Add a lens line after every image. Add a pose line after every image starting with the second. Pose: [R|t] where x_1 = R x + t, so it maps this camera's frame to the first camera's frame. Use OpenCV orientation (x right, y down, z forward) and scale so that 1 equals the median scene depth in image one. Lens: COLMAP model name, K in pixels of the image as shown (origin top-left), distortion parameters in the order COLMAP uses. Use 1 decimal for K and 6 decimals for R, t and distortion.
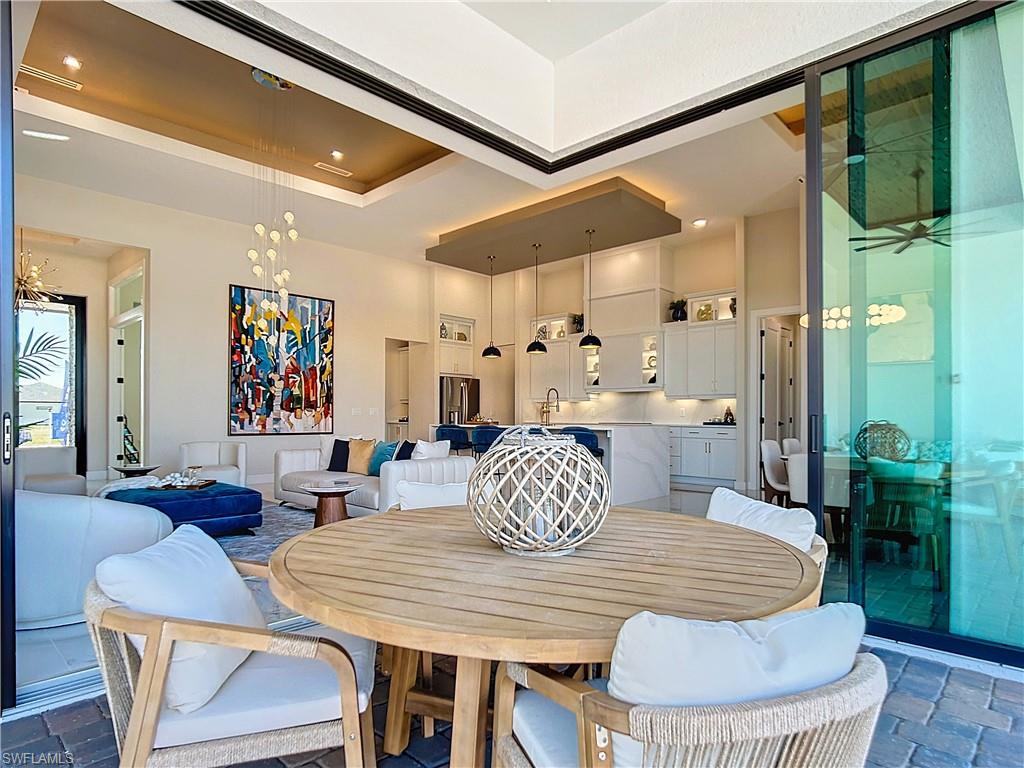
lens RADIAL K [[597.5, 0, 537.3], [0, 597.5, 412.9], [0, 0, 1]] dist [-0.050422, 0.001306]
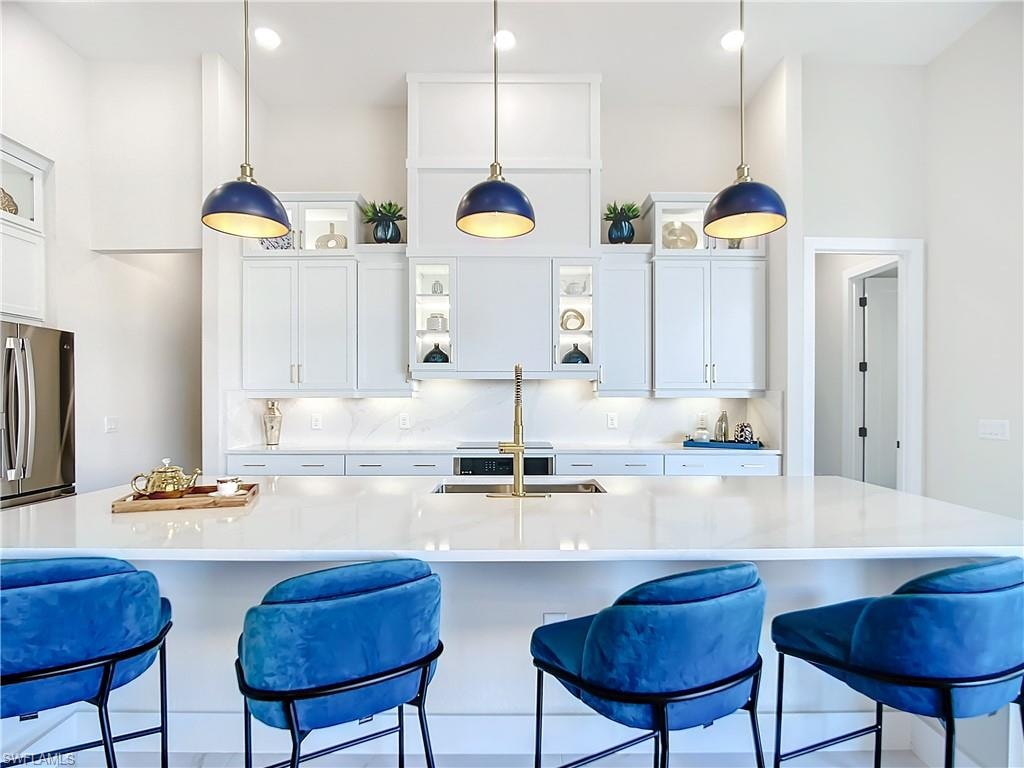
lens RADIAL K [[500.6, 0, 511.4], [0, 500.6, 394.6], [0, 0, 1]] dist [-0.001047, -0.000148]
pose [[0.736309, -0.002169, 0.676642, -0.135061], [-0.002126, 0.999983, 0.005519, -0.028095], [-0.676642, -0.005502, 0.736292, 0.787714]]
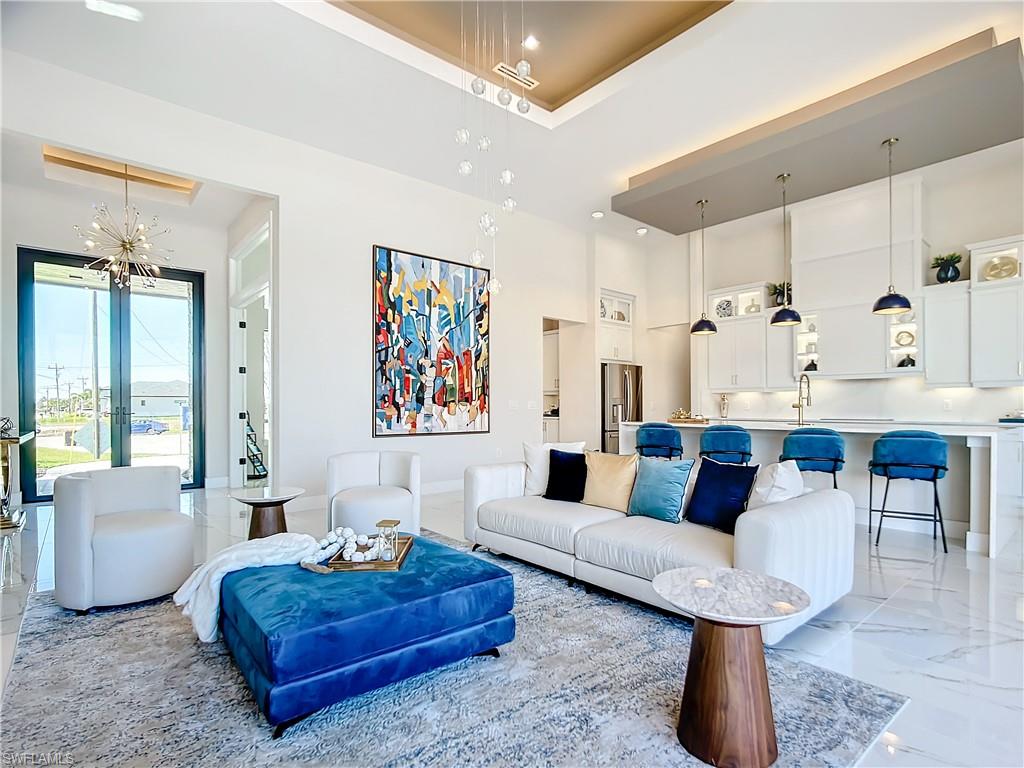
lens RADIAL K [[526.3, 0, 515.4], [0, 526.3, 403.0], [0, 0, 1]] dist [-0.035494, -0.000578]
pose [[0.990686, -0.004022, -0.136104, -0.224702], [0.003959, 0.999992, -0.000735, -0.005431], [0.136106, 0.000190, 0.990694, 0.309524]]
